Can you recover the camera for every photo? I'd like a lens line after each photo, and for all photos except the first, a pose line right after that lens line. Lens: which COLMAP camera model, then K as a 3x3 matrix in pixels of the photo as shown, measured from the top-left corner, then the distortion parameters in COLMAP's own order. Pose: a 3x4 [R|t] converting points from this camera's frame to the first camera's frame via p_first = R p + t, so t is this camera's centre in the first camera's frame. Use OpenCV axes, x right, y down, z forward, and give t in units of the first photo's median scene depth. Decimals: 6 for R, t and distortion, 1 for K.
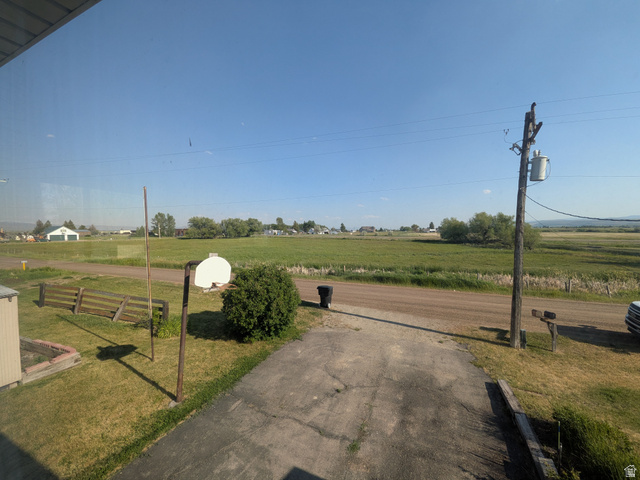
lens RADIAL K [[252.9, 0, 320.5], [0, 252.9, 241.7], [0, 0, 1]] dist [0.009402, -0.004711]
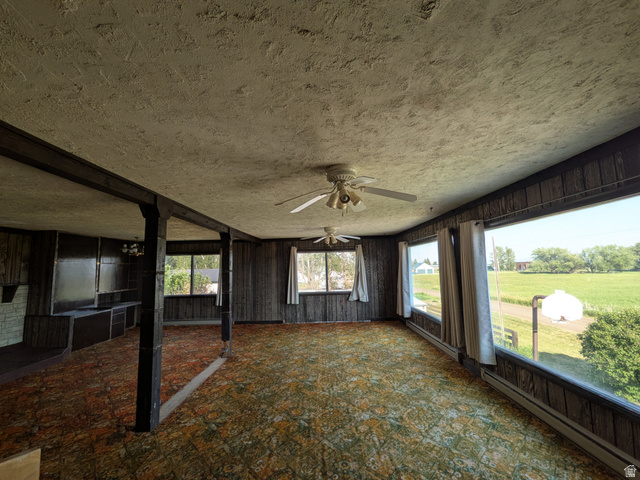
lens RADIAL K [[252.9, 0, 320.5], [0, 252.9, 241.7], [0, 0, 1]] dist [0.009402, -0.004711]
pose [[0.386629, -0.101458, -0.916637, 0.062161], [-0.021067, 0.992699, -0.118763, -0.003268], [0.921995, 0.065228, 0.381669, -0.119864]]
